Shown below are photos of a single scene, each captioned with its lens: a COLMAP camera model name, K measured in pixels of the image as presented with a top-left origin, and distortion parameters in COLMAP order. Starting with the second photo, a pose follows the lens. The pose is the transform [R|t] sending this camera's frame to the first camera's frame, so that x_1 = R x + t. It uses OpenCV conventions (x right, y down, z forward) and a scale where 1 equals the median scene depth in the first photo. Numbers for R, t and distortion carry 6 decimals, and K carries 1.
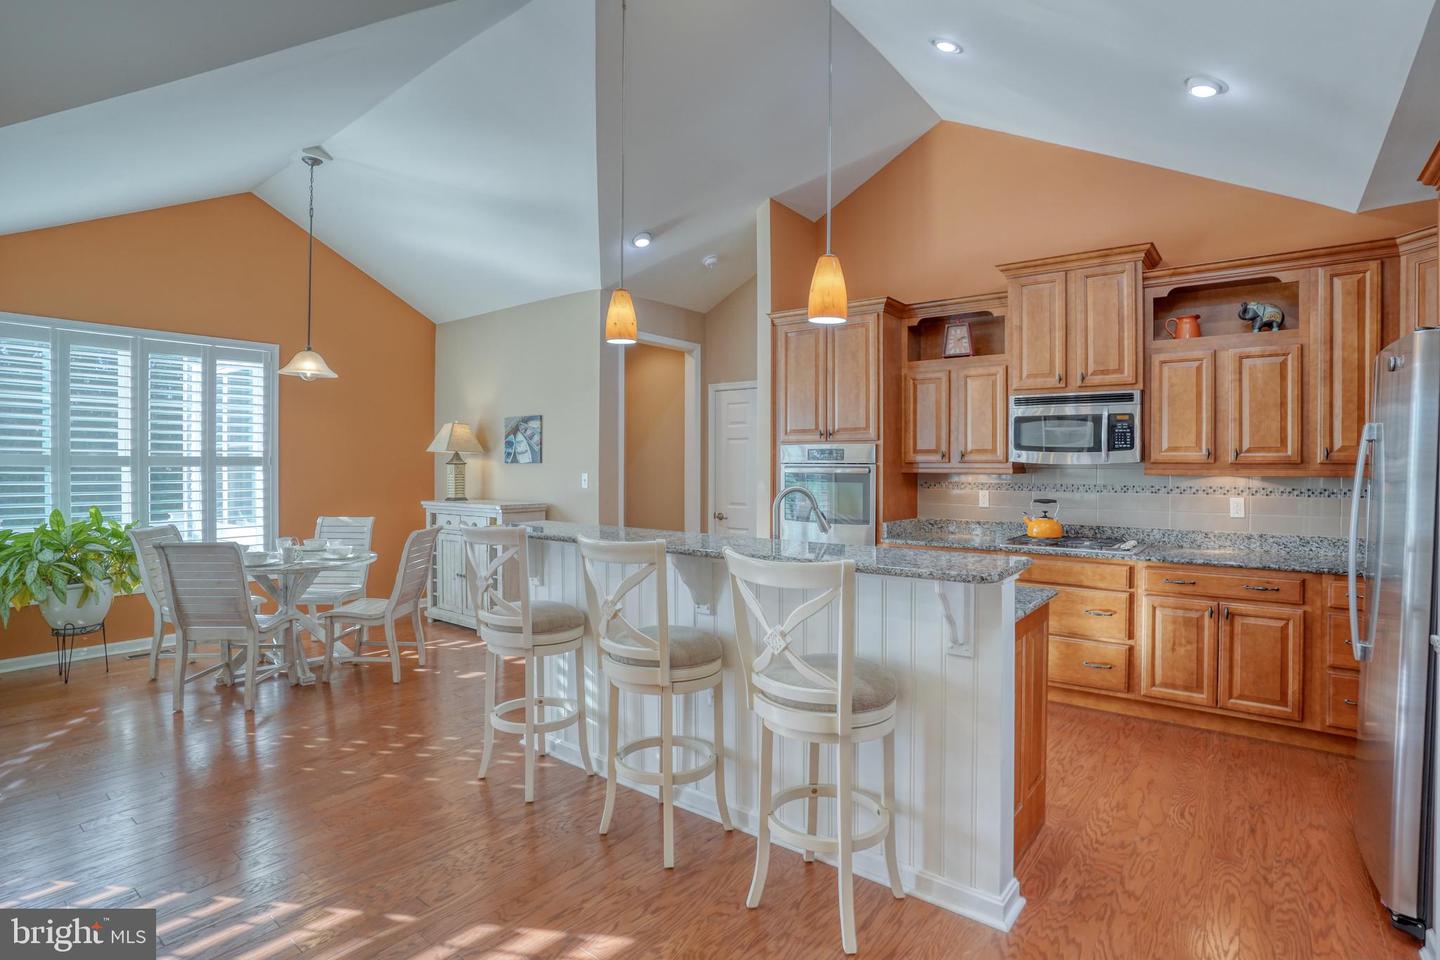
lens RADIAL K [[726.0, 0, 705.9], [0, 726.0, 469.1], [0, 0, 1]] dist [-0.074952, 0.038124]
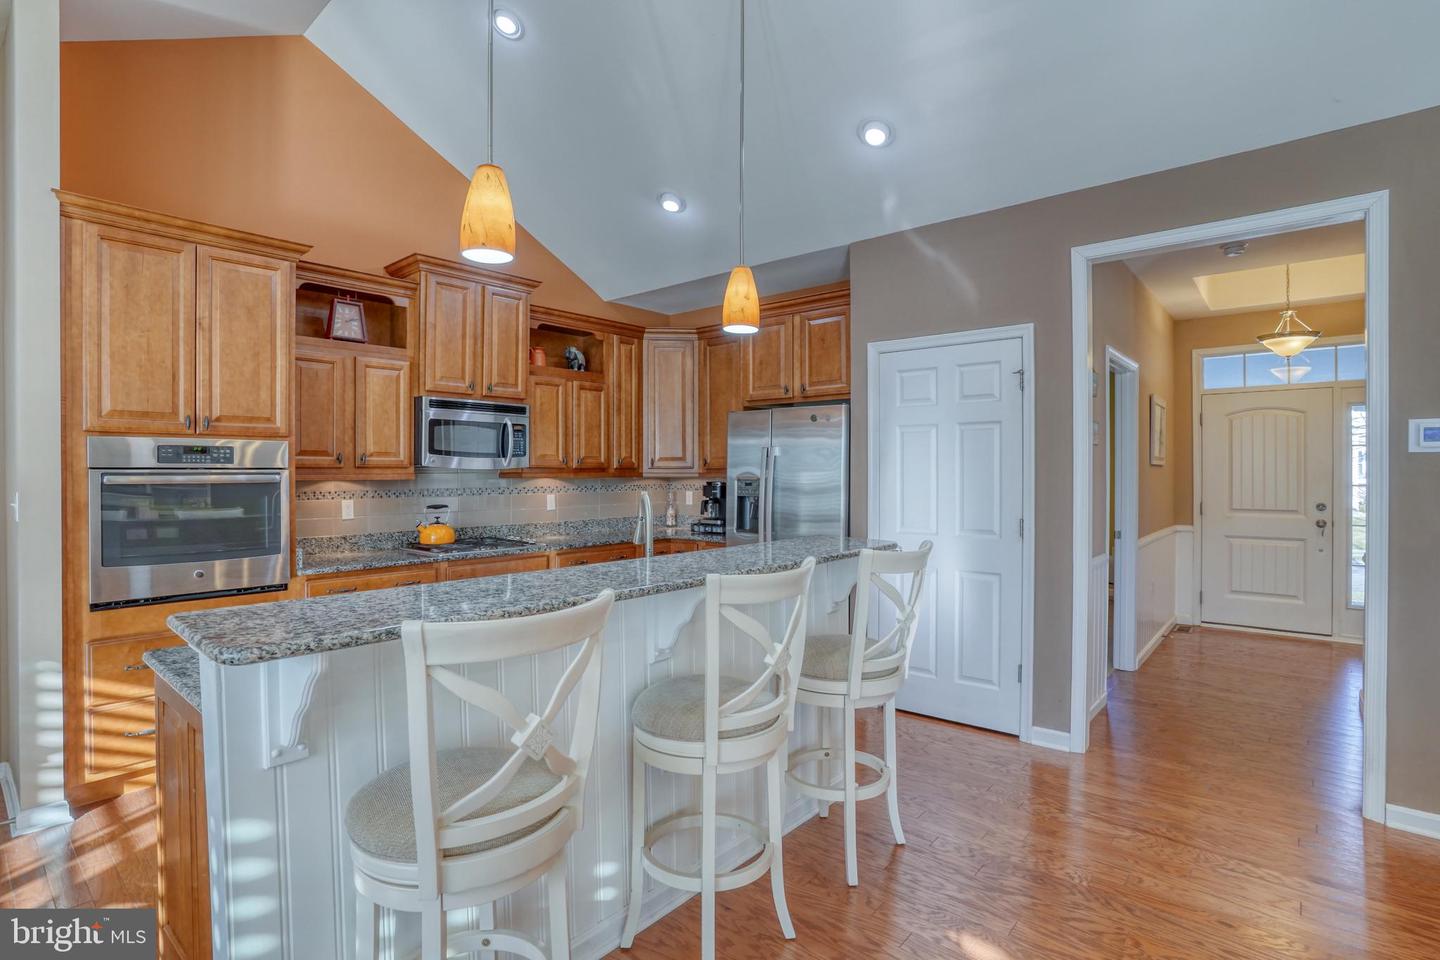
lens RADIAL K [[714.9, 0, 720.5], [0, 714.9, 478.6], [0, 0, 1]] dist [-0.071754, 0.034756]
pose [[0.032802, -0.012235, 0.999387, -0.460702], [0.006950, 0.999904, 0.012013, -0.002745], [-0.999438, 0.006551, 0.032884, 0.553958]]
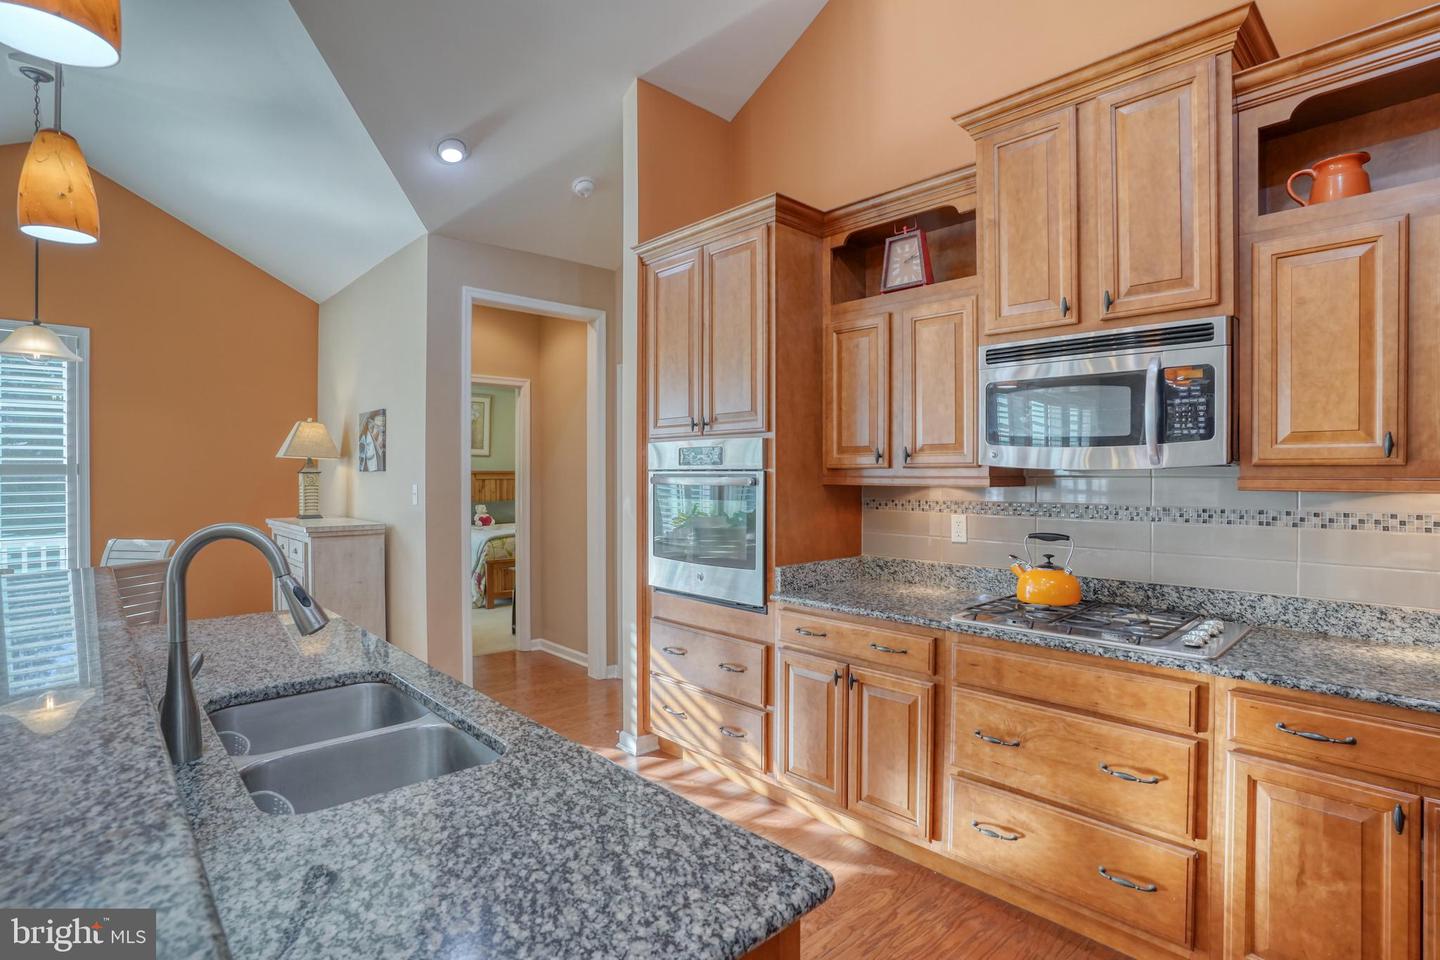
lens RADIAL K [[711.9, 0, 701.3], [0, 711.9, 479.6], [0, 0, 1]] dist [-0.068829, 0.029082]
pose [[0.987432, -0.000982, -0.158041, 0.282291], [0.001387, 0.999996, 0.002456, -0.000966], [0.158038, -0.002645, 0.987429, 0.406348]]
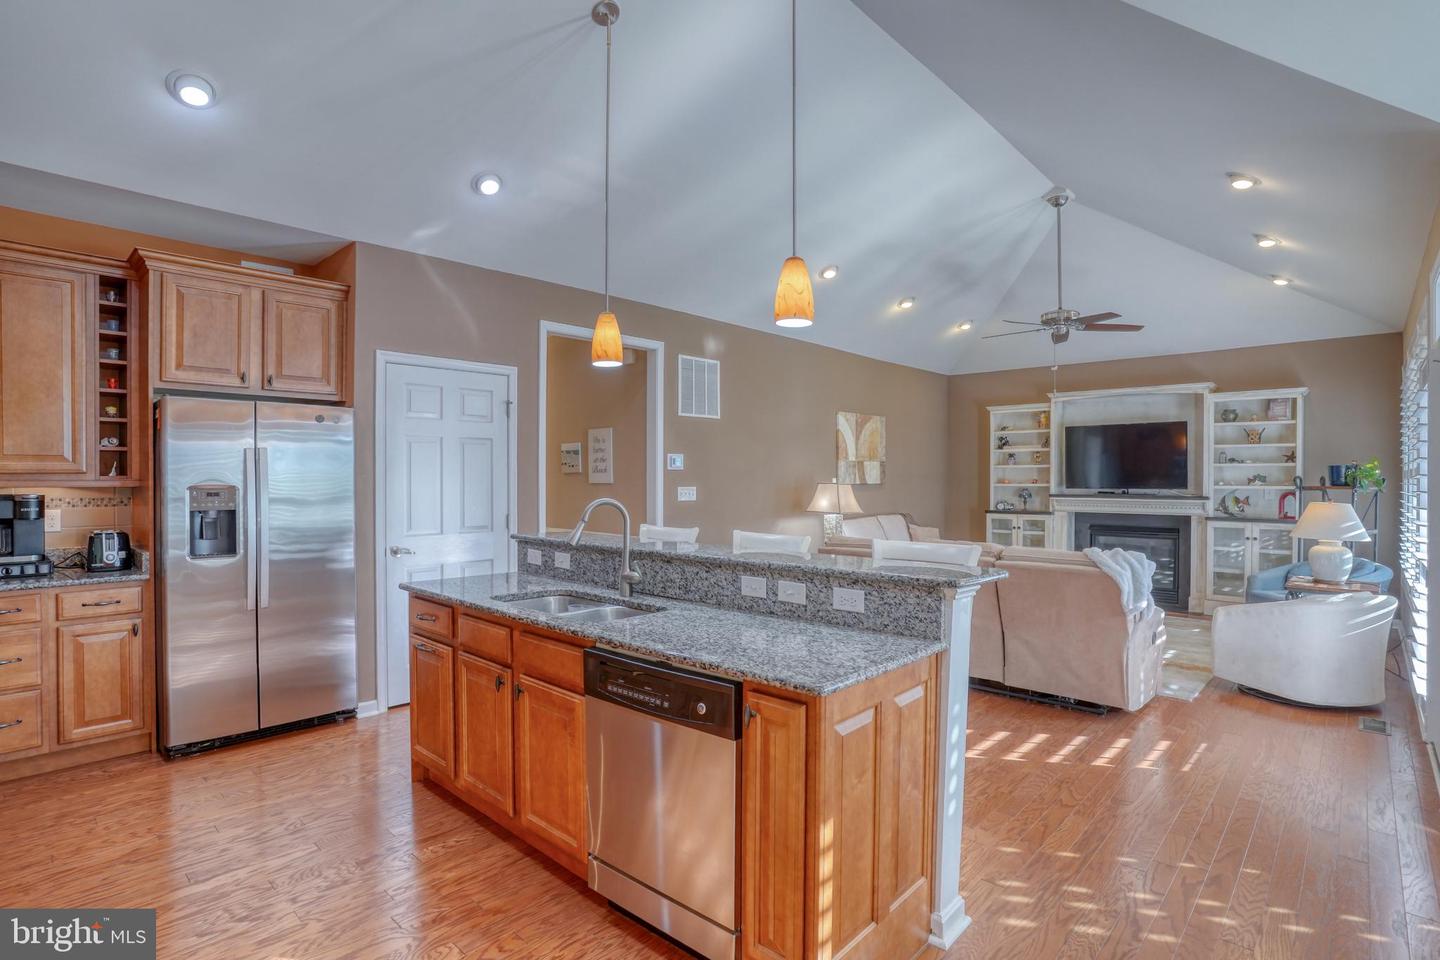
lens RADIAL K [[711.0, 0, 720.0], [0, 711.0, 480.0], [0, 0, 1]] dist [-0.071587, 0.031717]
pose [[-0.997960, -0.006723, 0.063486, -0.055522], [-0.005920, 0.999900, 0.012840, -0.010606], [-0.063566, 0.012438, -0.997900, 1.237465]]
